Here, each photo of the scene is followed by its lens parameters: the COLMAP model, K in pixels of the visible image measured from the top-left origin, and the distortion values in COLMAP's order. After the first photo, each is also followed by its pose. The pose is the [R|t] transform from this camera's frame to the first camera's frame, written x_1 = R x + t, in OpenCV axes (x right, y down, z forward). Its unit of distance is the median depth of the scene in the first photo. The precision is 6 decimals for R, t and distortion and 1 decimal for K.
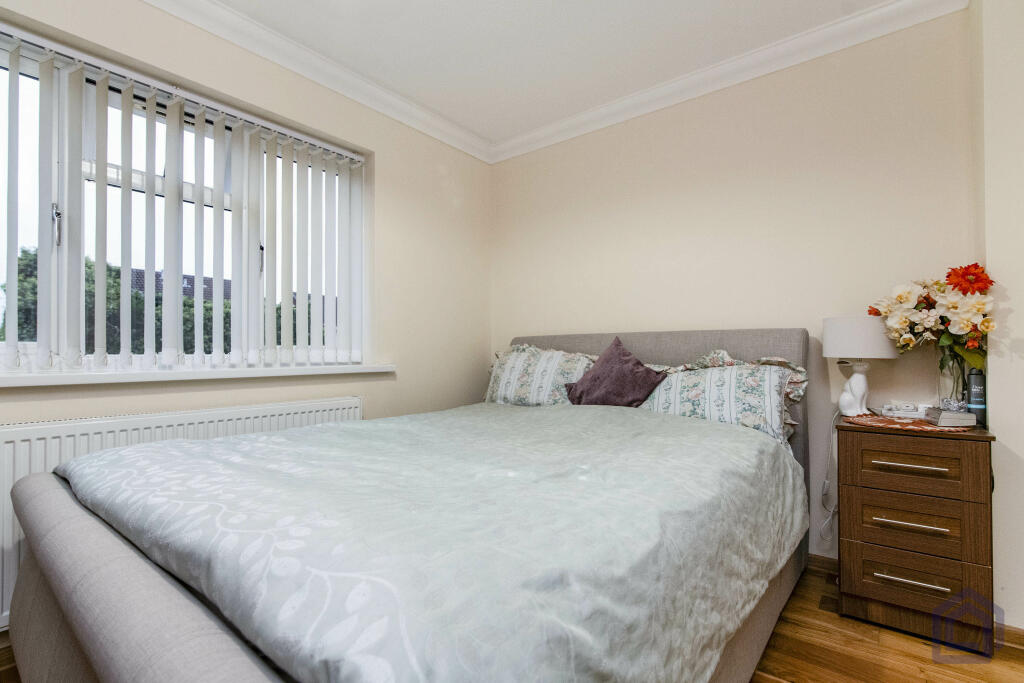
lens RADIAL K [[473.0, 0, 506.3], [0, 473.0, 342.5], [0, 0, 1]] dist [-0.000690, 0.000258]
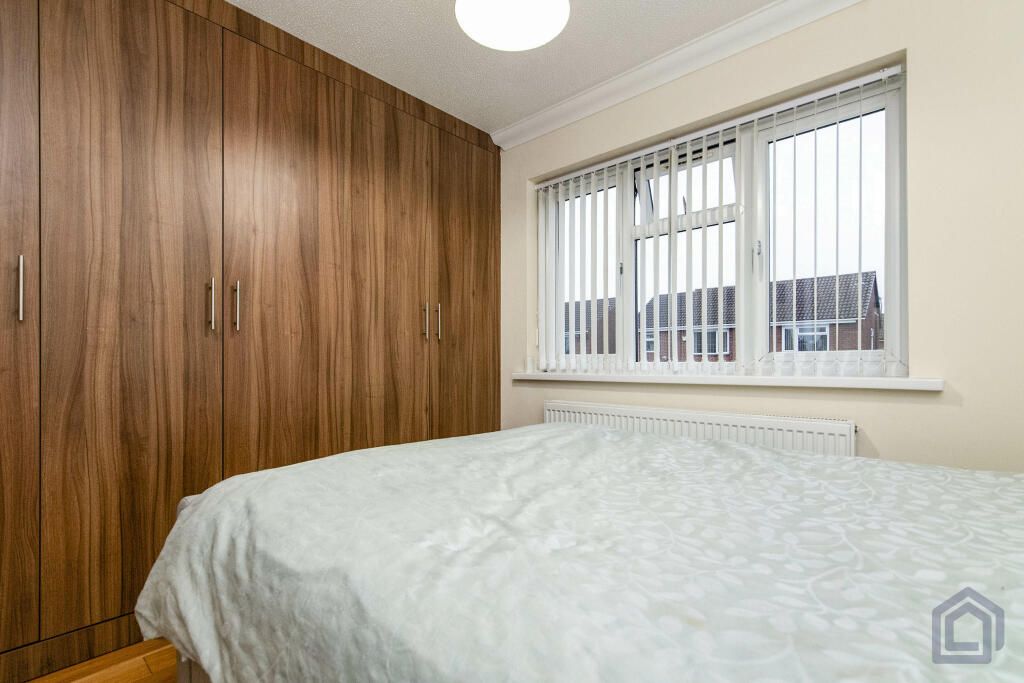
lens RADIAL K [[474.1, 0, 511.0], [0, 474.1, 365.4], [0, 0, 1]] dist [-0.000679, -0.000007]
pose [[-0.063672, 0.004767, -0.997960, 0.501643], [0.026906, 0.999633, 0.003058, 0.017102], [0.997608, -0.026656, -0.063777, 0.621020]]
